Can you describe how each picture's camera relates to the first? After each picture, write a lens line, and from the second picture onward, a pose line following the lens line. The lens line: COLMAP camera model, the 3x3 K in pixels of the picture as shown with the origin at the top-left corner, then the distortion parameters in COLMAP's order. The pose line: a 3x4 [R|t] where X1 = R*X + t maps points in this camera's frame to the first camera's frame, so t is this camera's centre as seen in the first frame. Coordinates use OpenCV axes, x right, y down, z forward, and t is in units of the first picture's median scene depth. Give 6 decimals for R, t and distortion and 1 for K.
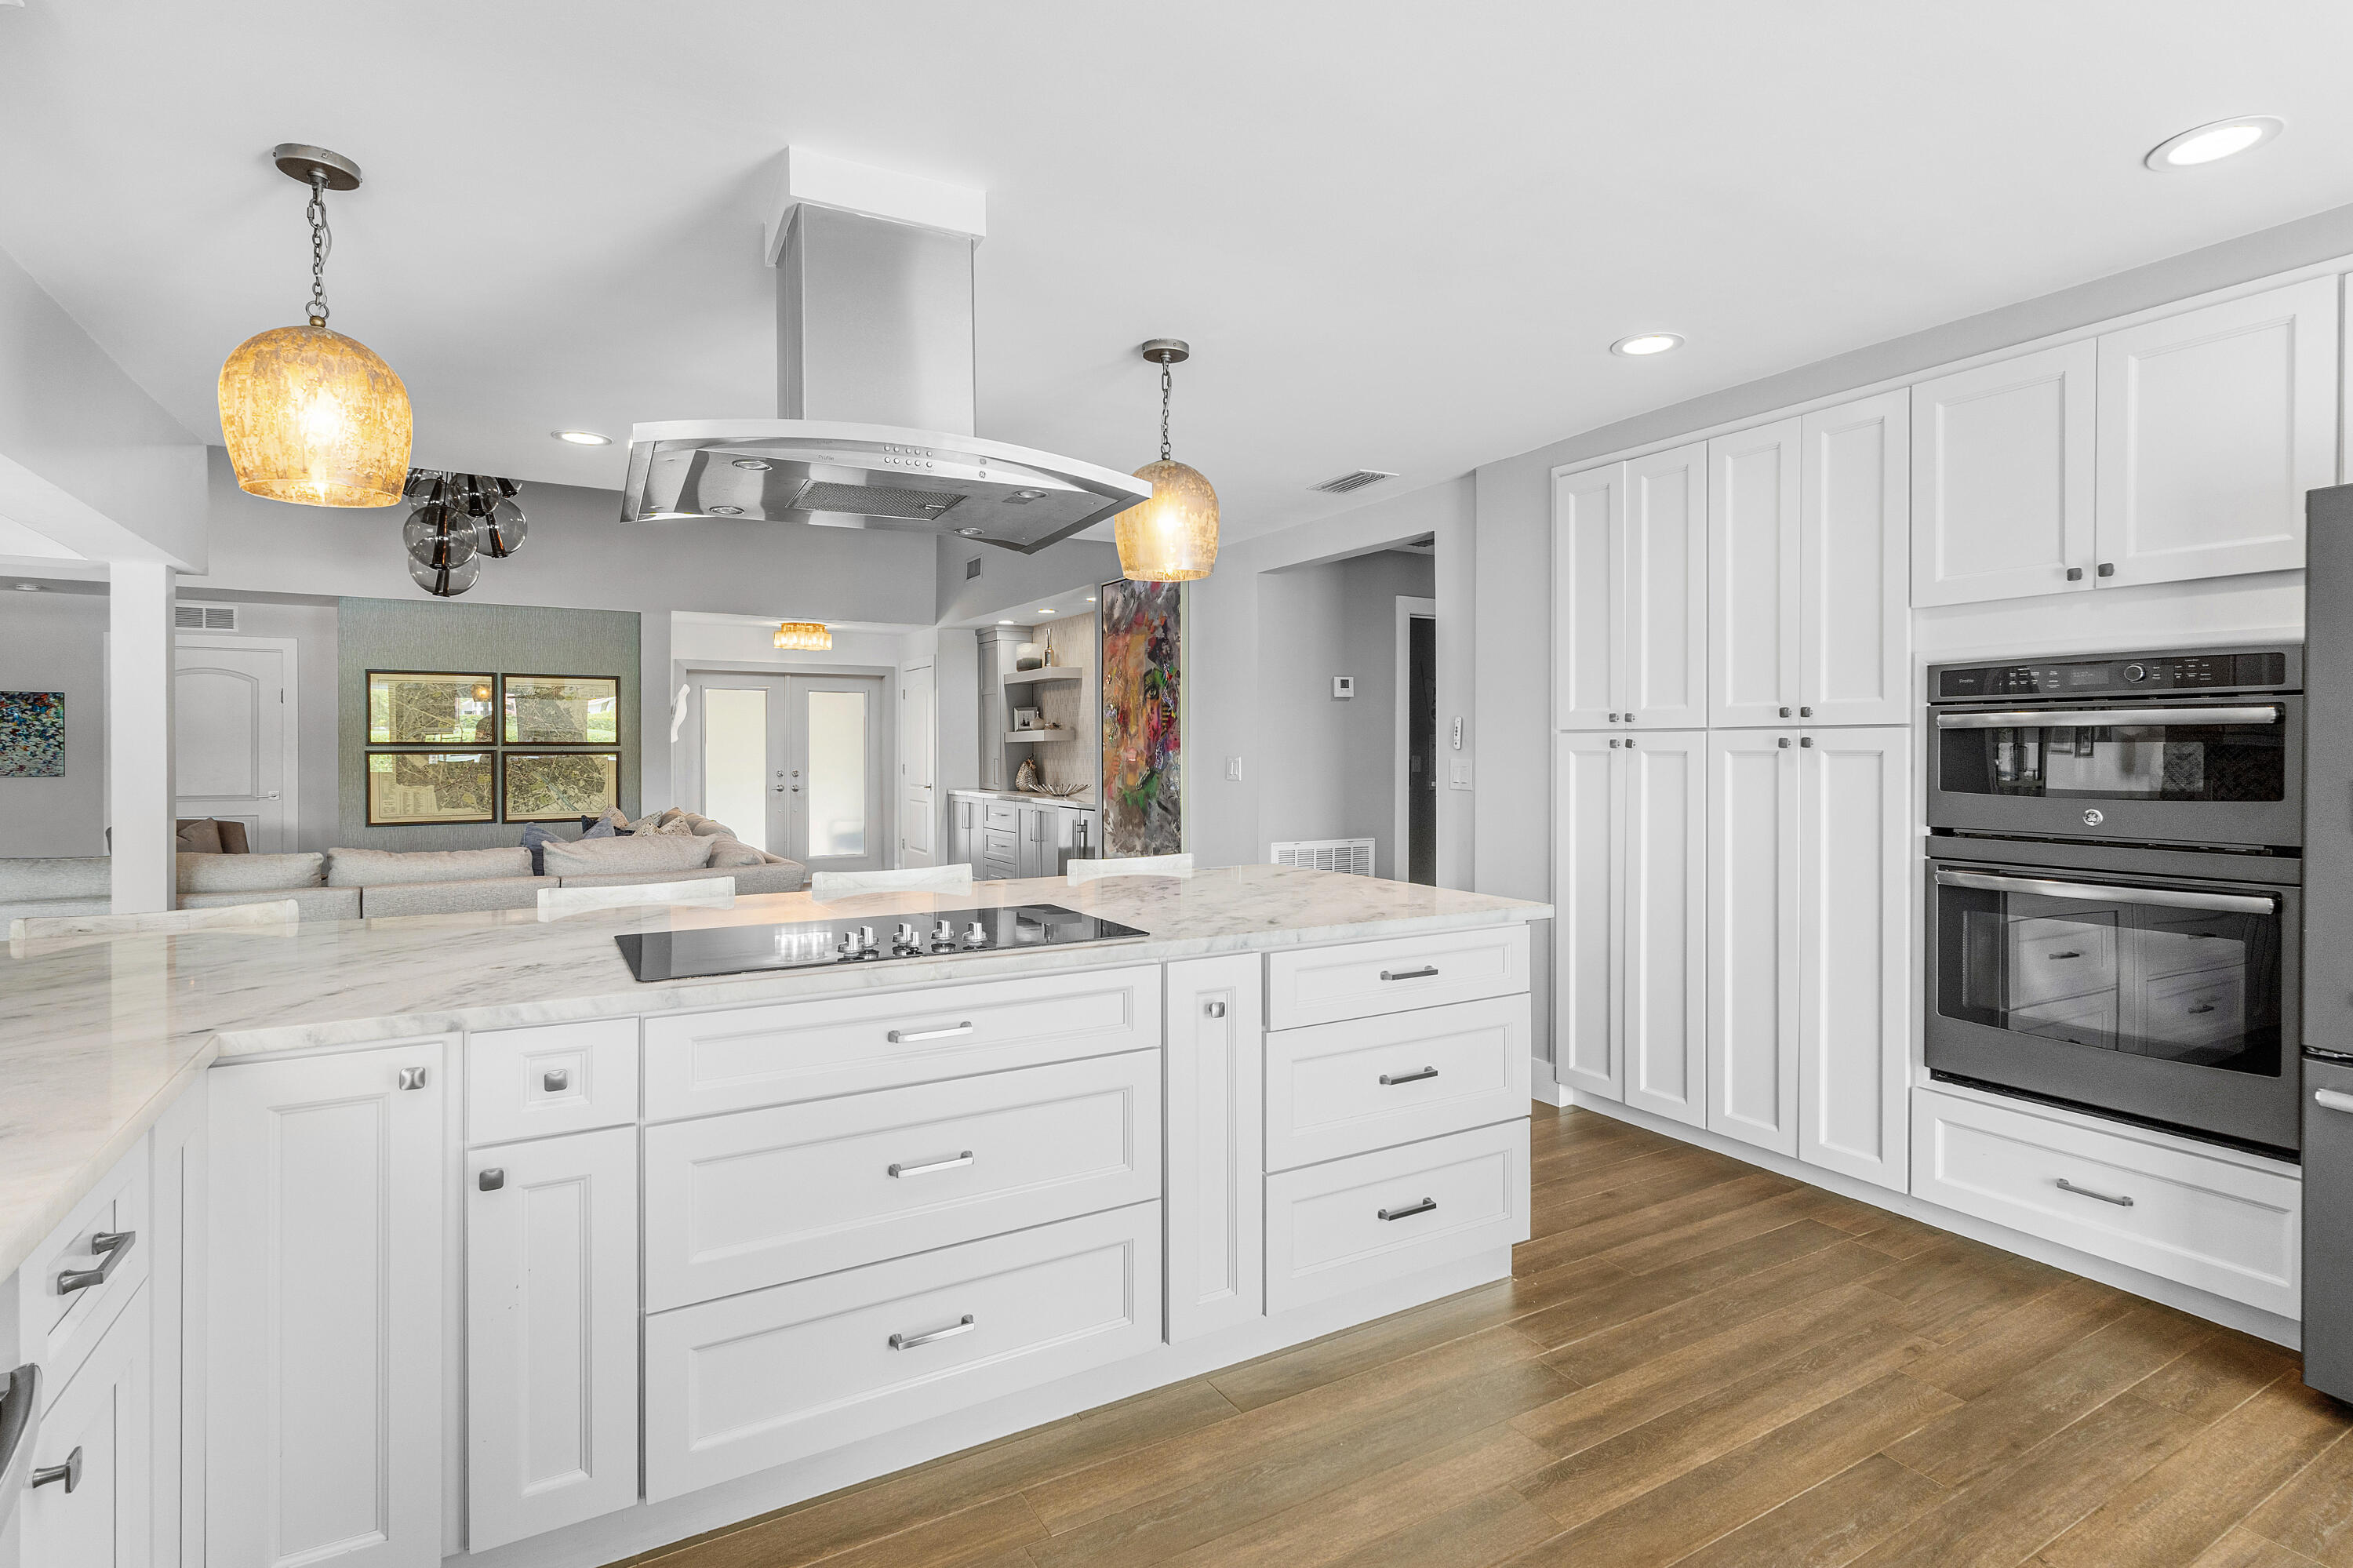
lens RADIAL K [[1163.5, 0, 1180.3], [0, 1163.5, 748.6], [0, 0, 1]] dist [0.003198, 0.001007]
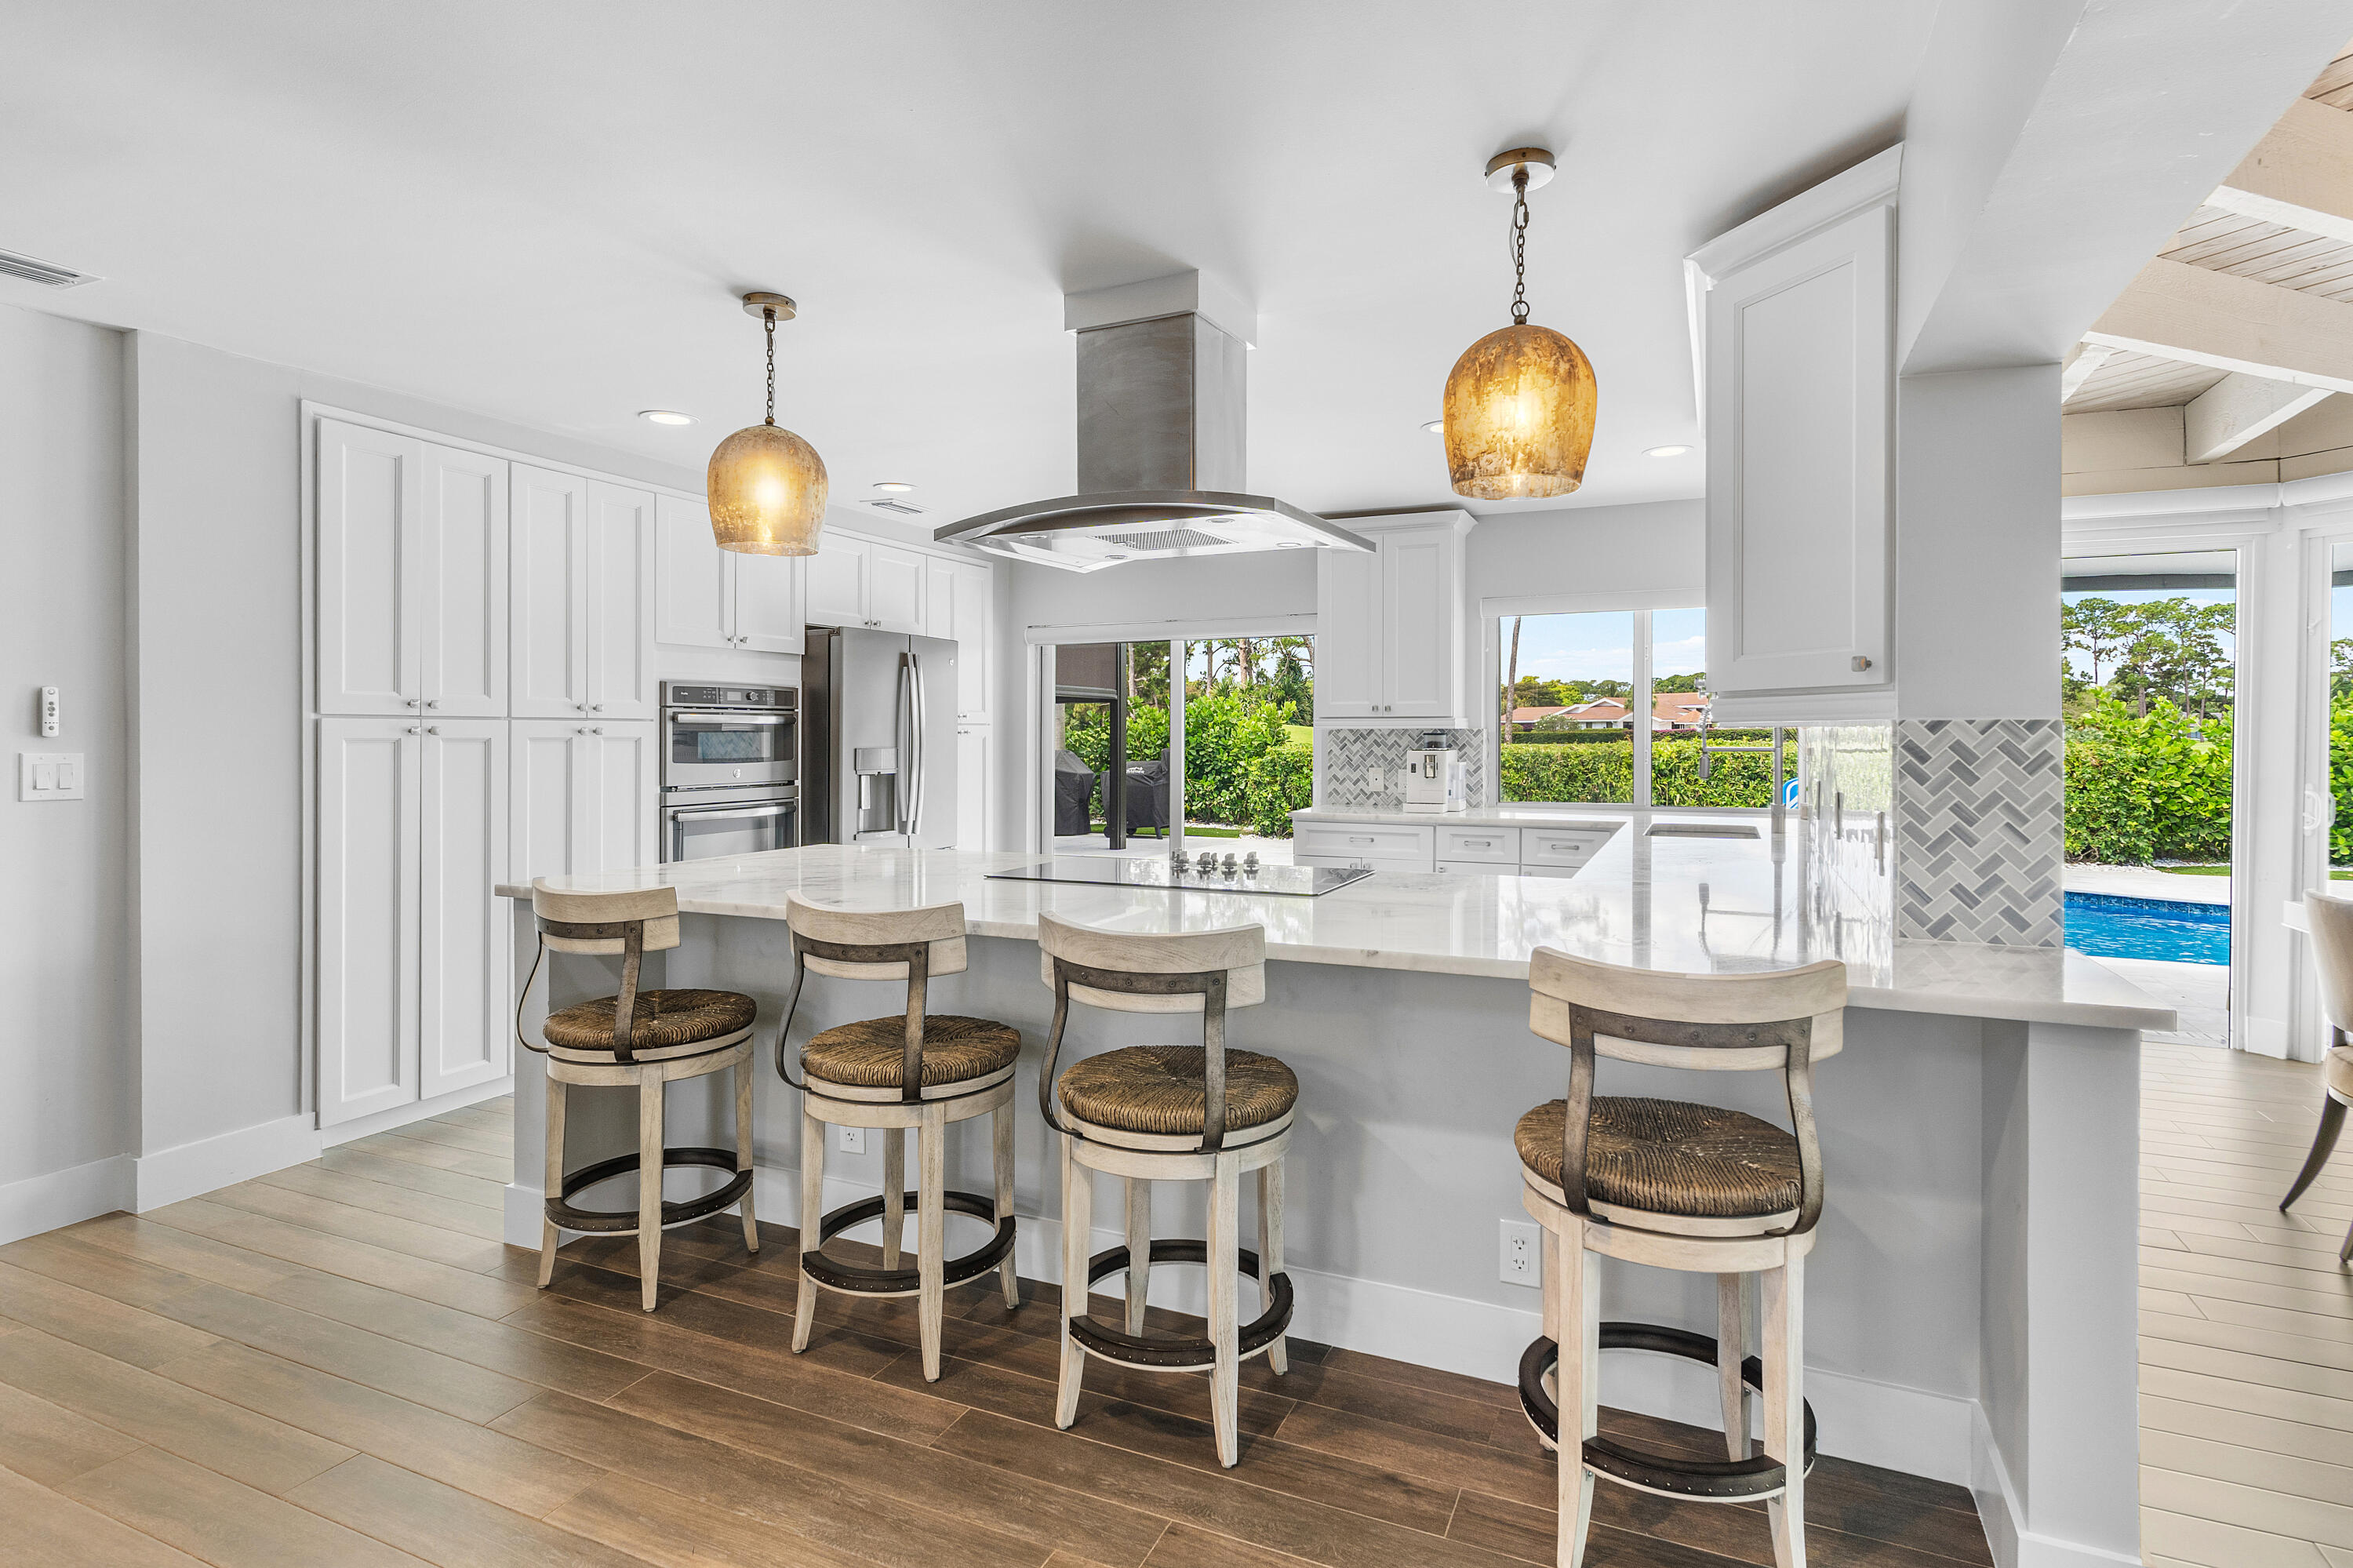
lens RADIAL K [[1169.3, 0, 1220.4], [0, 1169.3, 739.9], [0, 0, 1]] dist [0.005171, 0.000373]
pose [[-0.599991, -0.002410, 0.800003, -0.358469], [0.001246, 0.999991, 0.003946, -0.000030], [-0.800006, 0.003364, -0.599982, 0.466623]]
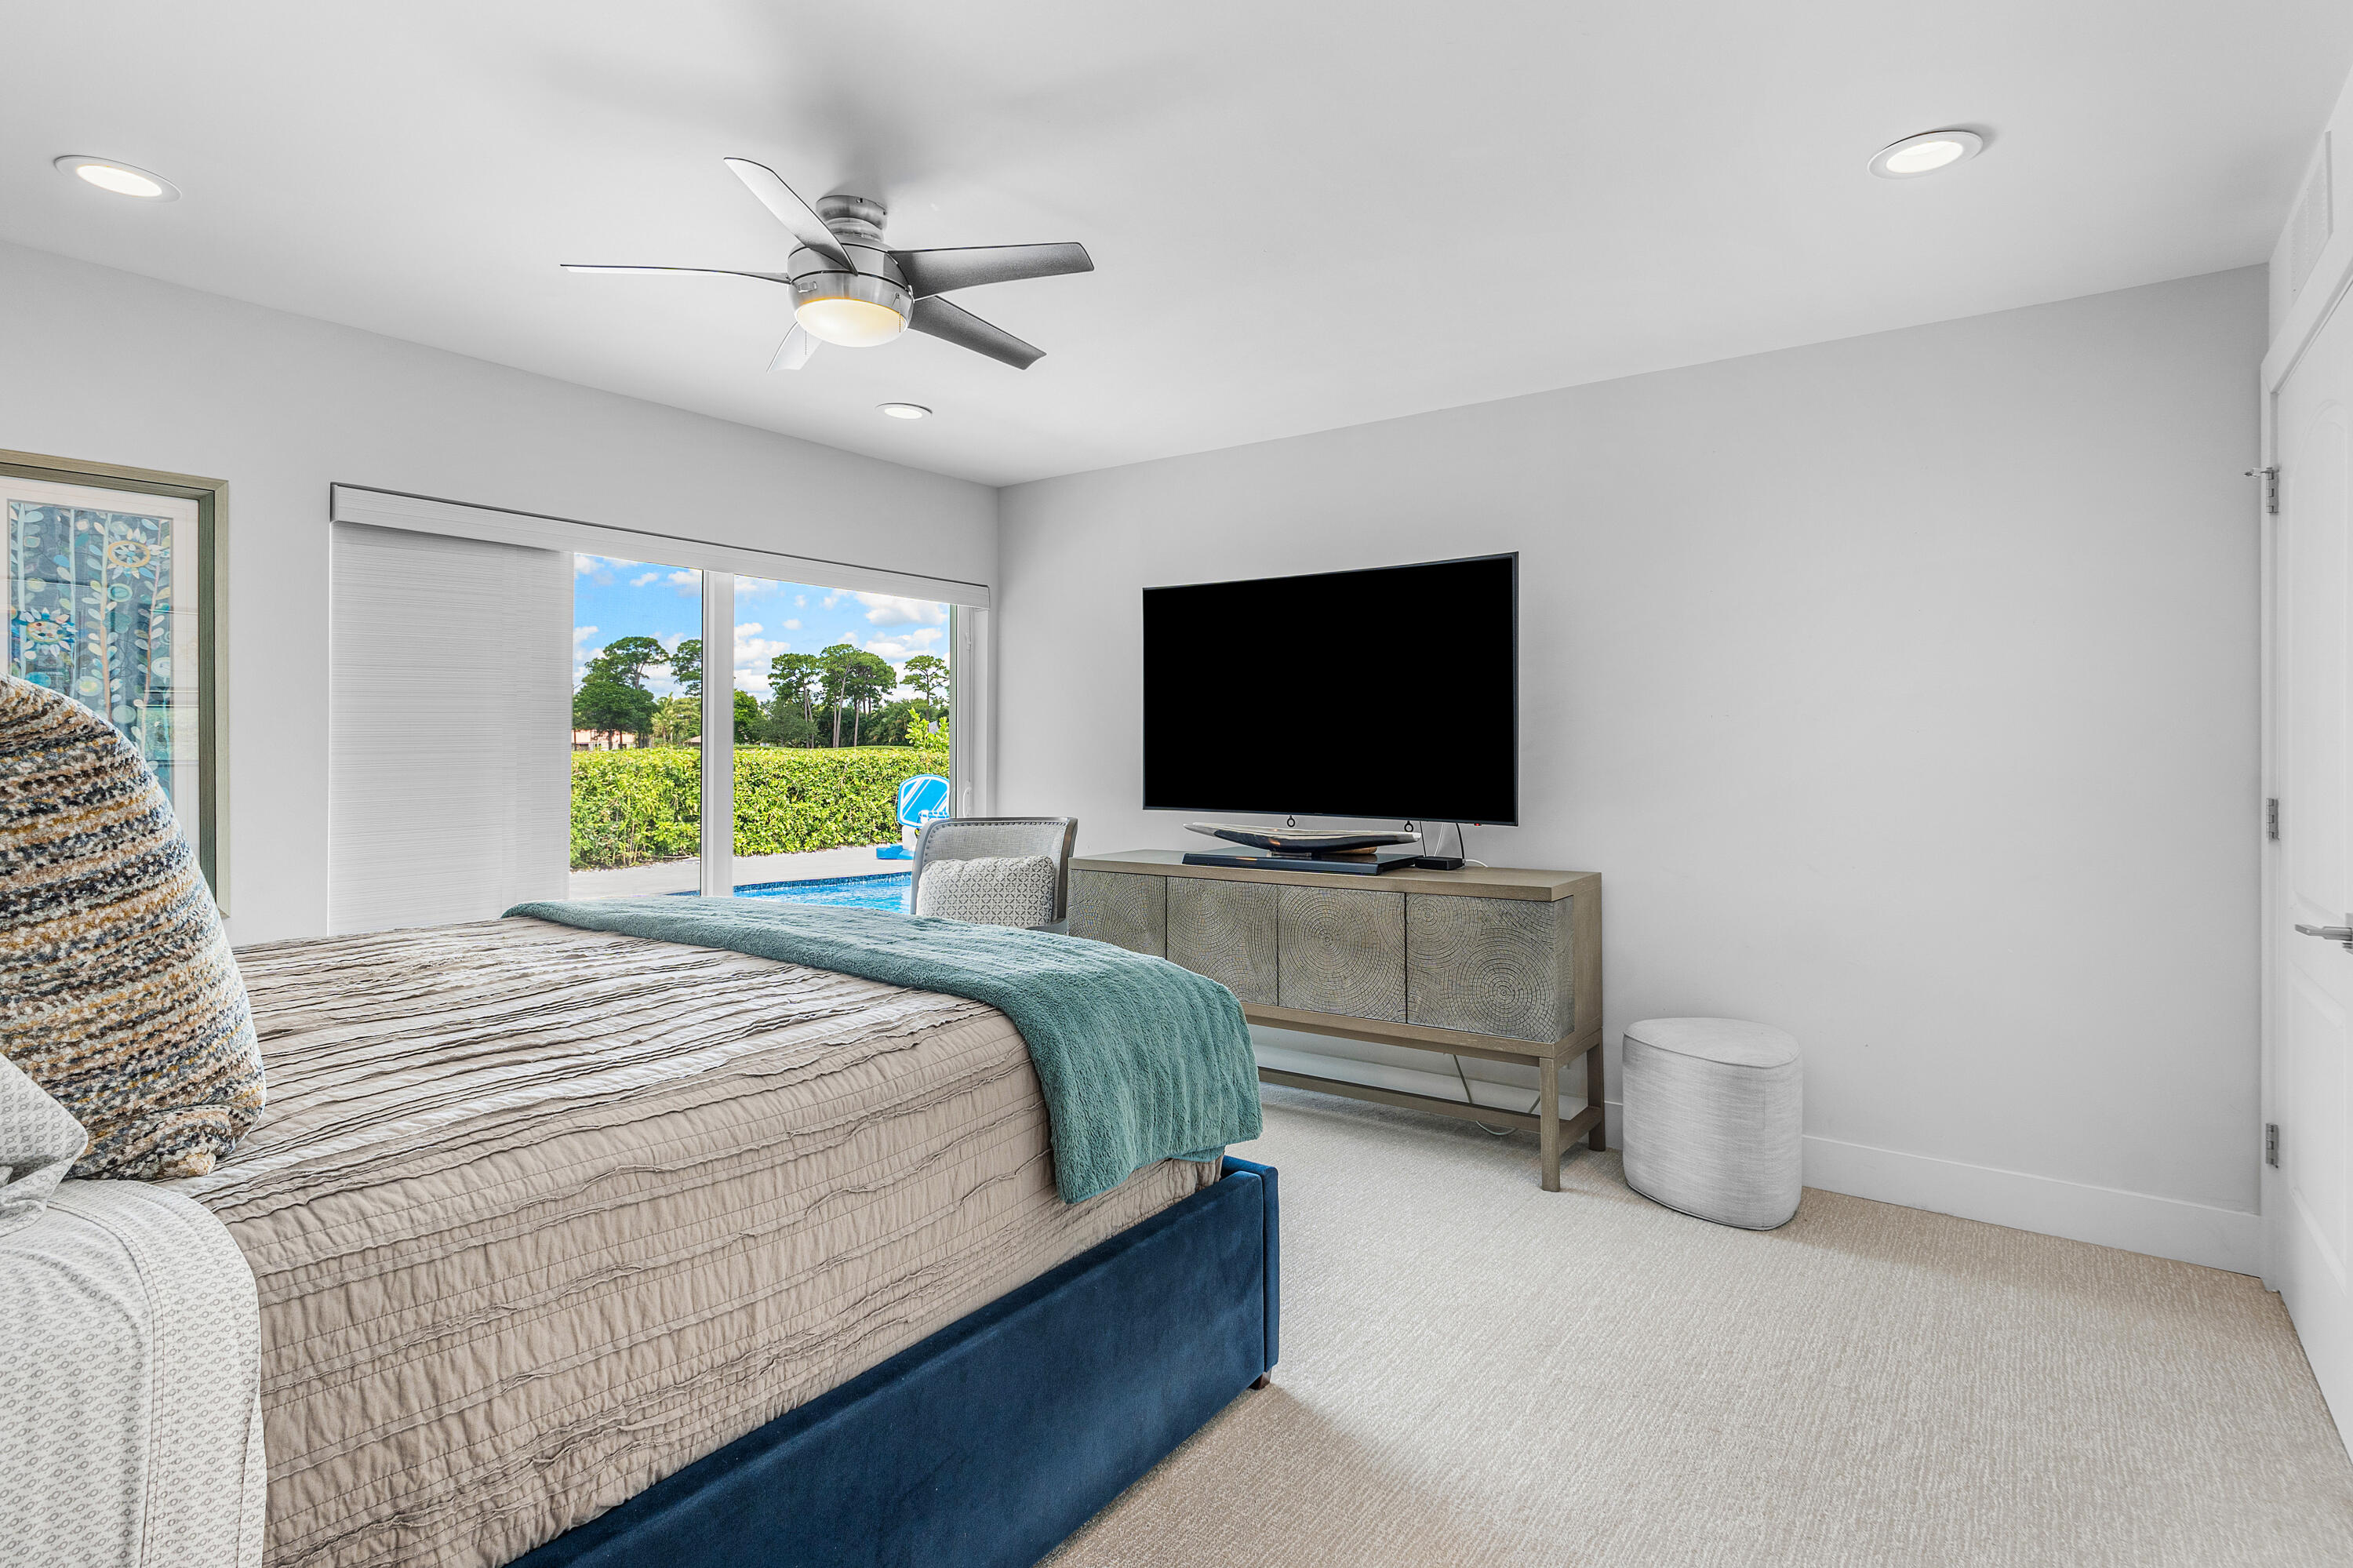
lens RADIAL K [[1170.5, 0, 1189.0], [0, 1170.5, 747.7], [0, 0, 1]] dist [0.001982, 0.000148]
pose [[-0.914782, 0.000906, -0.403946, 0.598906], [0.000522, 0.999999, 0.001060, 0.005312], [0.403947, 0.000759, -0.914782, 0.734527]]
